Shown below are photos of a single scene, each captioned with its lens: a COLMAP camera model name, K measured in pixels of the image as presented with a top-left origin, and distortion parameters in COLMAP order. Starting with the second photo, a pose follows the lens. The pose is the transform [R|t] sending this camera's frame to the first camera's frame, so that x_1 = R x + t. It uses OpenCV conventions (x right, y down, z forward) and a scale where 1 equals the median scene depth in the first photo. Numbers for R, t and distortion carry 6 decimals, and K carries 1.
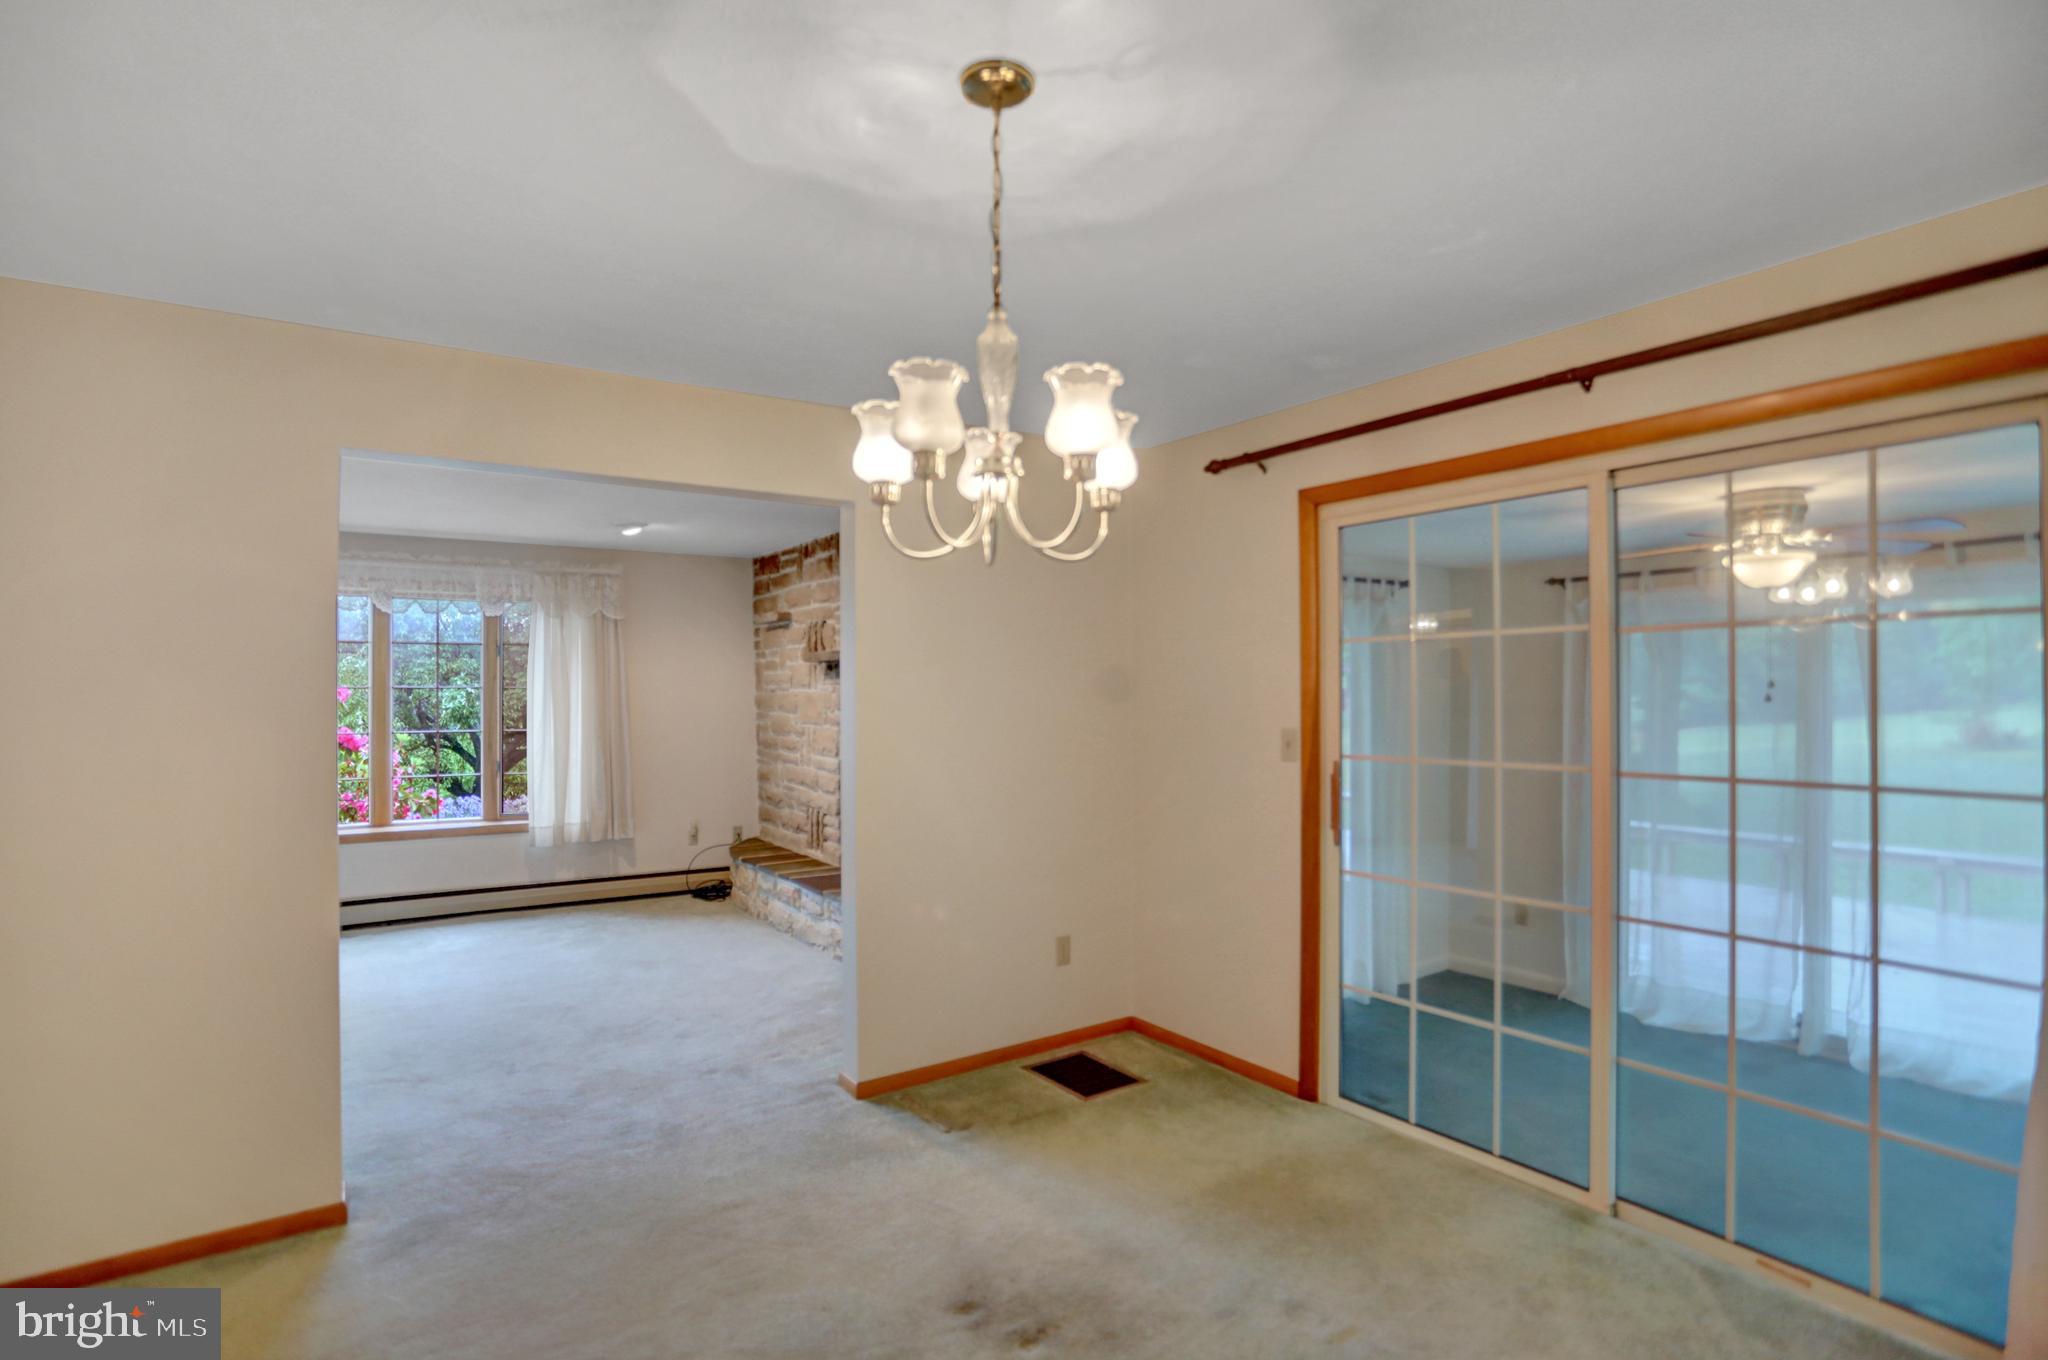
lens RADIAL K [[1037.6, 0, 1035.6], [0, 1037.6, 686.5], [0, 0, 1]] dist [-0.083603, 0.046229]
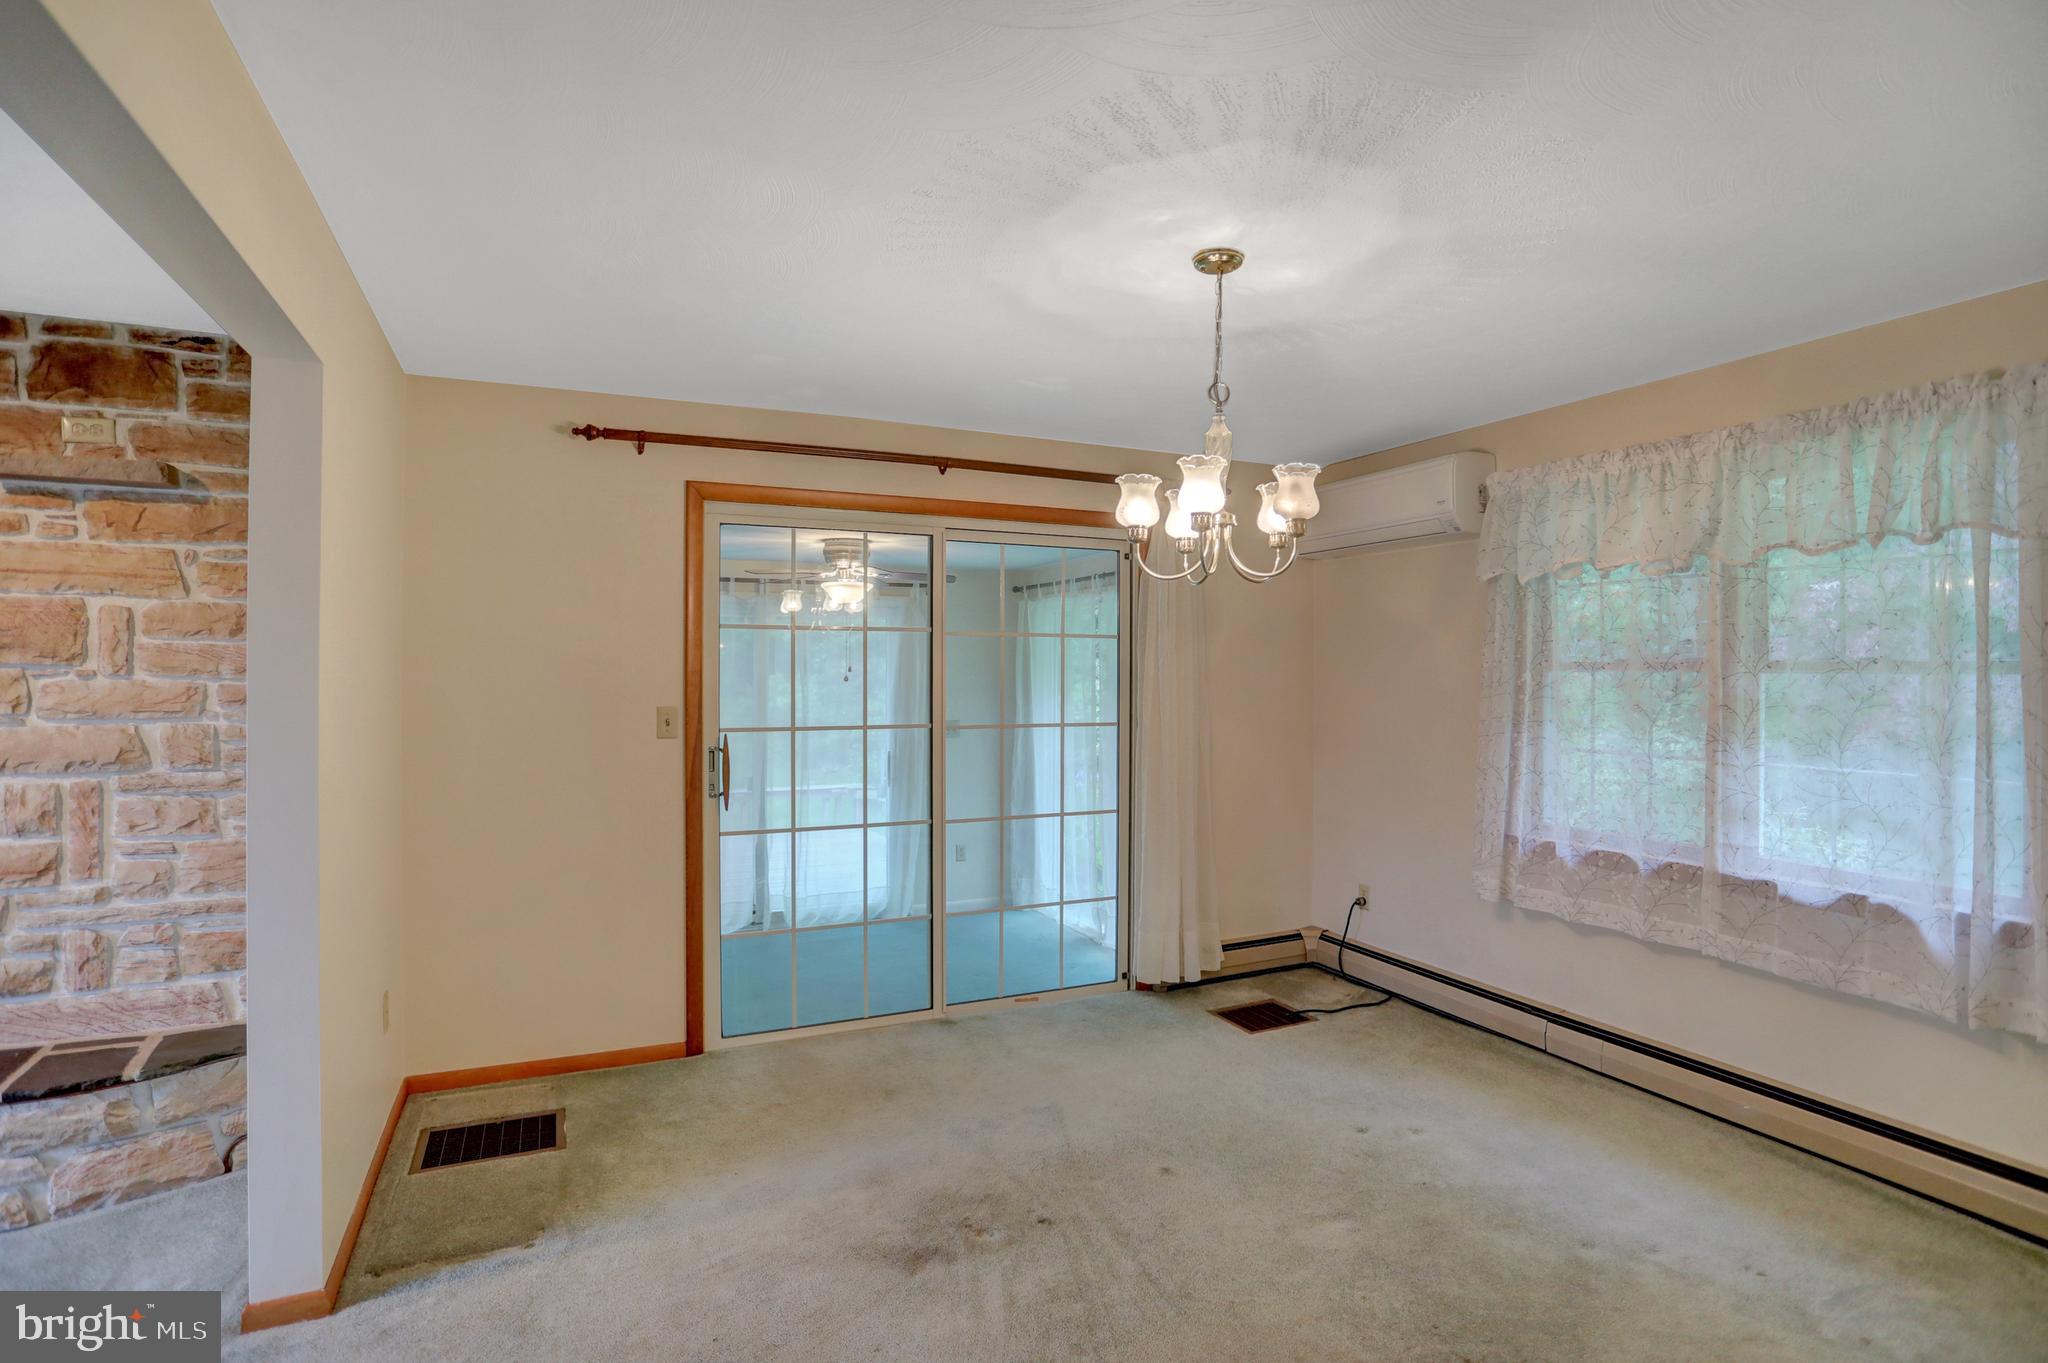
lens RADIAL K [[1023.7, 0, 1028.3], [0, 1023.7, 668.6], [0, 0, 1]] dist [-0.053009, 0.020606]
pose [[0.158810, 0.011596, 0.987241, -0.387680], [-0.008657, 0.999909, -0.010352, 0.005179], [-0.987271, -0.006902, 0.158895, 0.261039]]
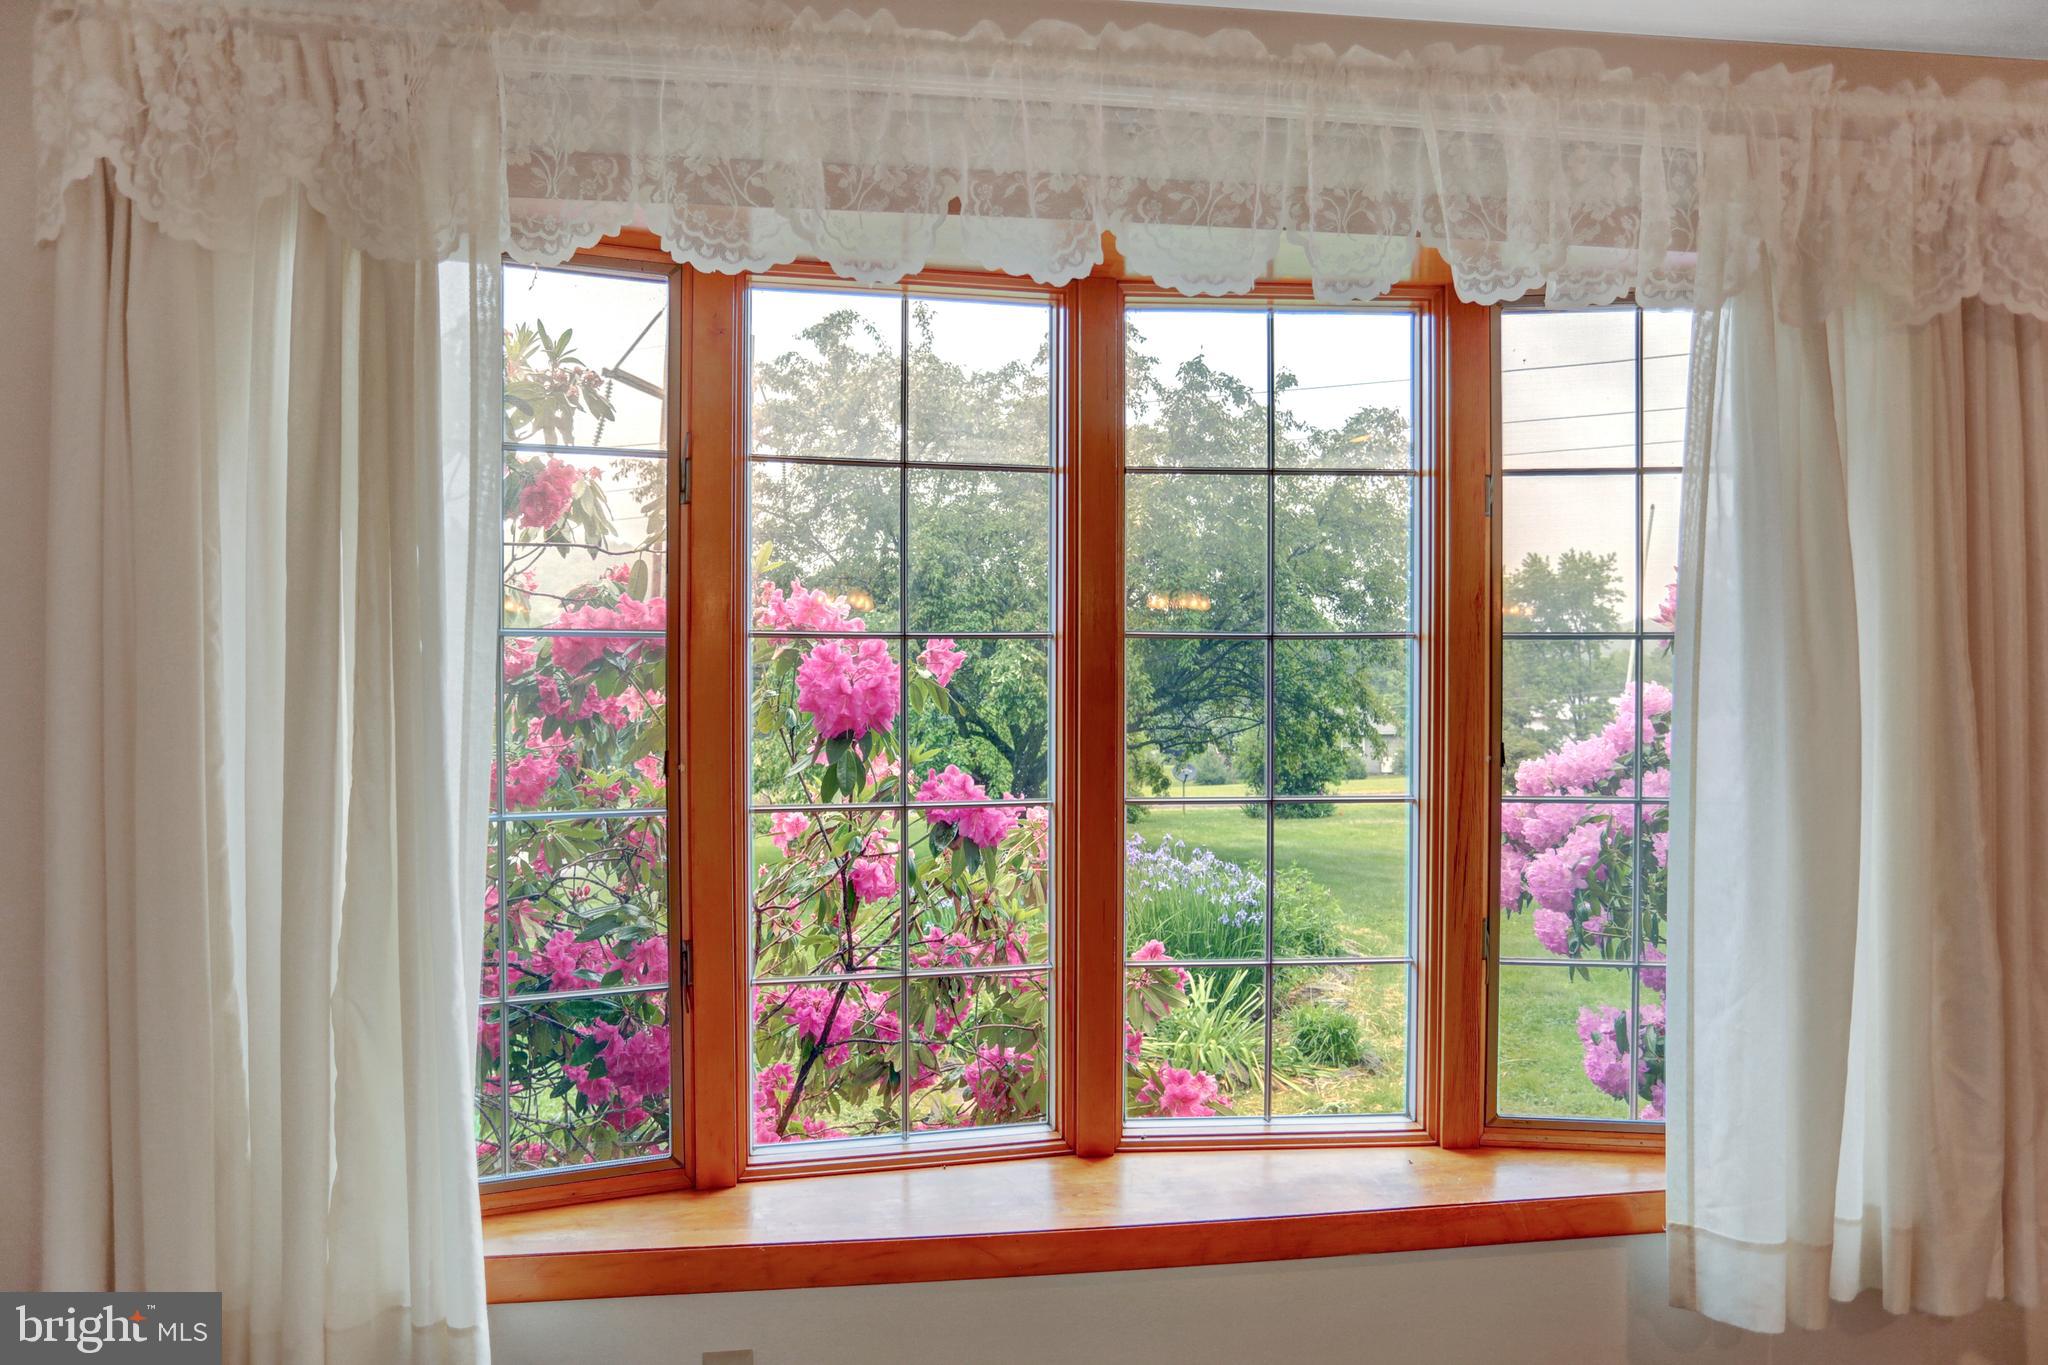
lens RADIAL K [[1221.3, 0, 993.4], [0, 1221.3, 682.0], [0, 0, 1]] dist [-0.003505, -0.001129]
pose [[0.886142, 0.010966, -0.463285, -0.497793], [-0.001340, 0.999776, 0.021102, 0.006936], [0.463413, -0.018079, 0.885958, 0.669953]]
